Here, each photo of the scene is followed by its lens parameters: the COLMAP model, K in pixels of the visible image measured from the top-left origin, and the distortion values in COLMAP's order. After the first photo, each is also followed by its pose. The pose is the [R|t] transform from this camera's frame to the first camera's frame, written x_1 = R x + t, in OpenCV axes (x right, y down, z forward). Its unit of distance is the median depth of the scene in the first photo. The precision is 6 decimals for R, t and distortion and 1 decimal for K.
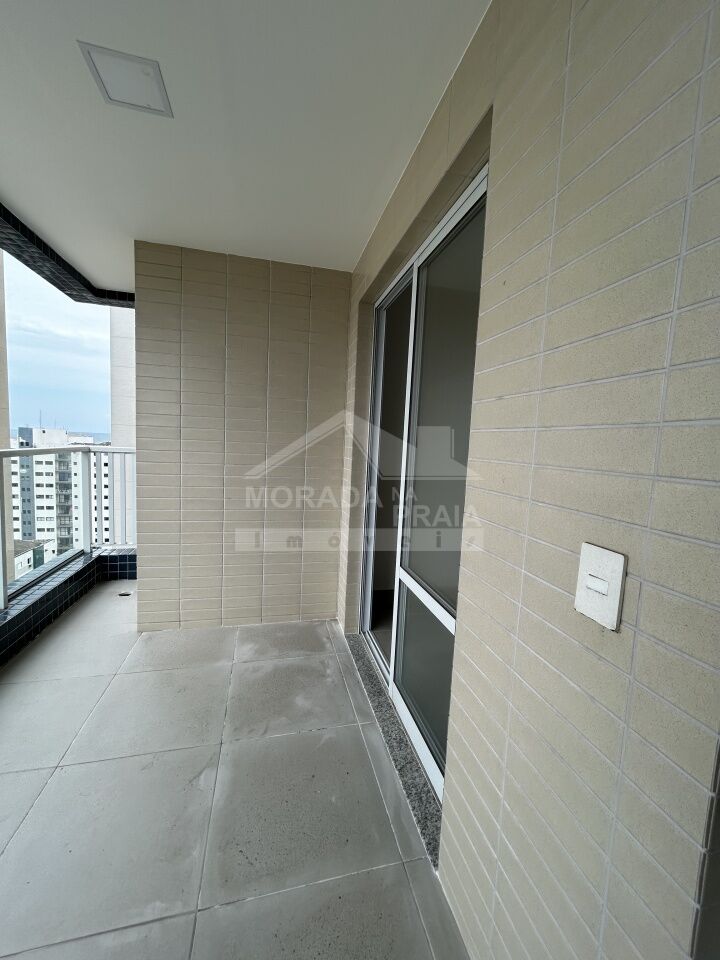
lens RADIAL K [[387.4, 0, 361.6], [0, 387.4, 479.4], [0, 0, 1]] dist [0.000847, 0.000978]
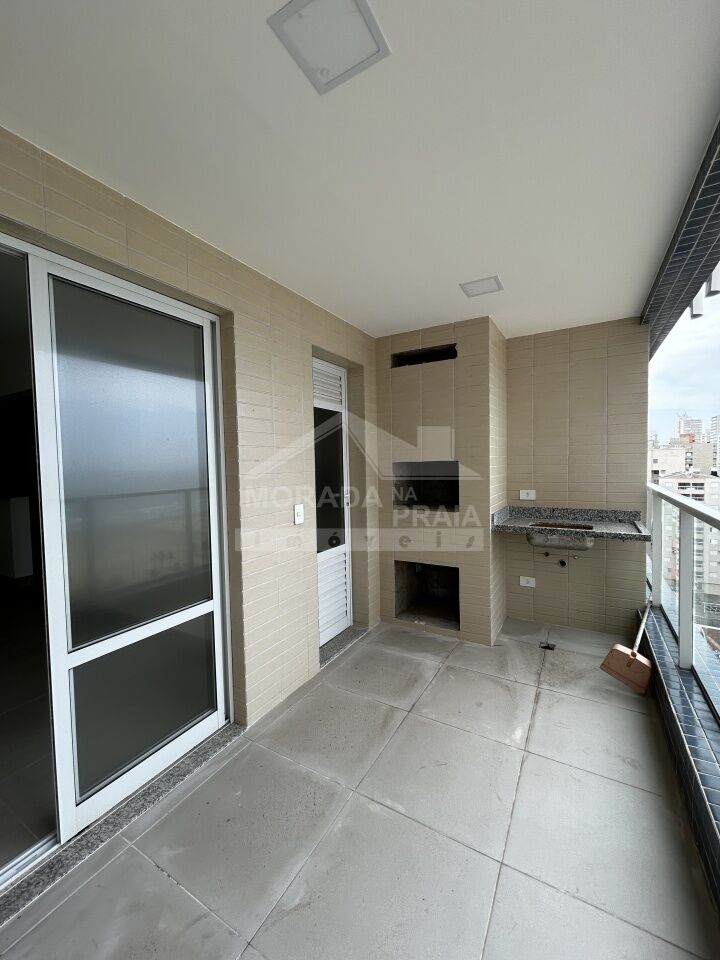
lens RADIAL K [[387.4, 0, 361.0], [0, 387.4, 478.6], [0, 0, 1]] dist [0.000847, 0.000978]
pose [[-0.722828, -0.062840, 0.688165, -0.777751], [0.049868, 0.988517, 0.142647, -0.187457], [-0.689226, 0.137427, -0.711394, 1.037838]]
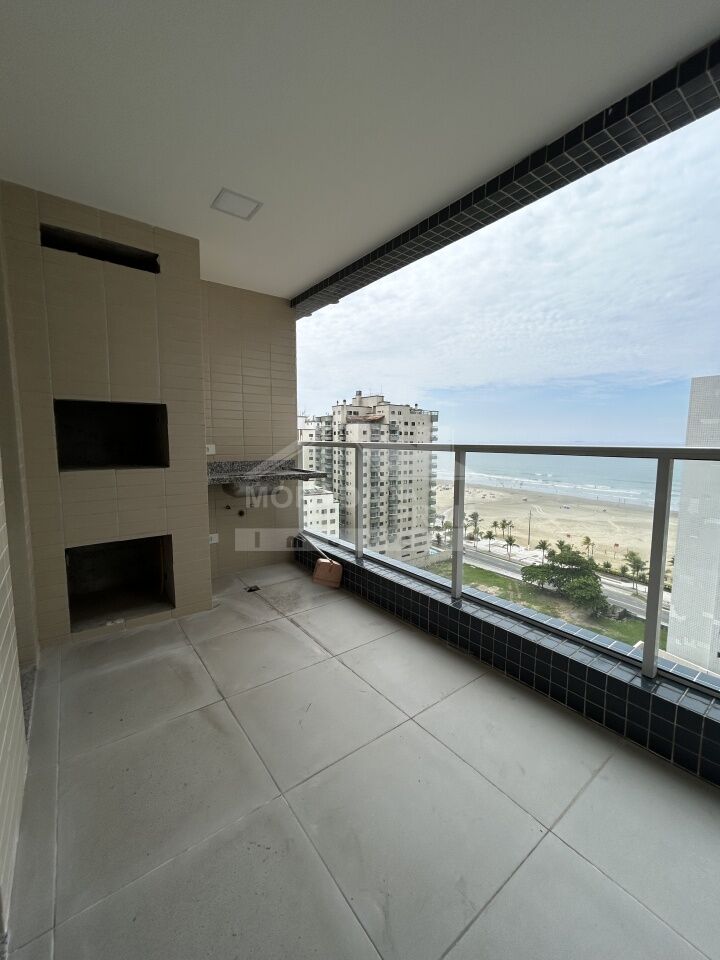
lens RADIAL K [[387.4, 0, 362.0], [0, 387.4, 478.0], [0, 0, 1]] dist [0.000847, 0.000978]
pose [[-0.917266, -0.012699, -0.398074, -0.084891], [-0.085603, 0.982418, 0.165913, -0.047711], [0.388968, 0.186262, -0.902225, 1.091958]]
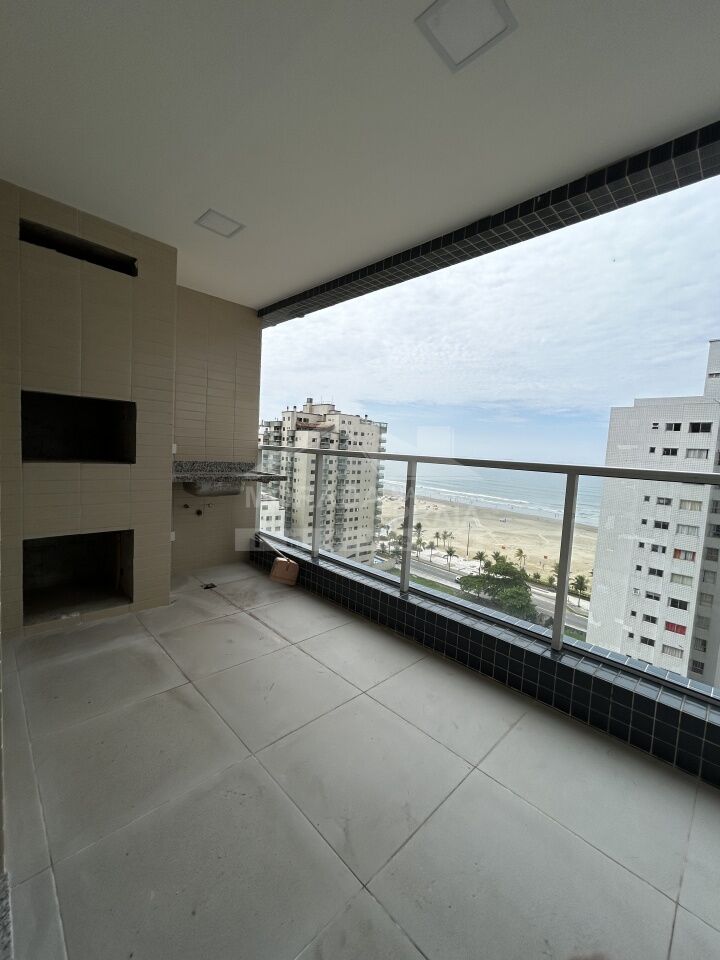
lens RADIAL K [[387.4, 0, 362.0], [0, 387.4, 478.0], [0, 0, 1]] dist [0.000847, 0.000978]
pose [[-0.853938, -0.058906, -0.517030, 0.008724], [-0.145335, 0.981033, 0.128268, -0.047867], [0.499668, 0.184676, -0.846302, 1.184197]]
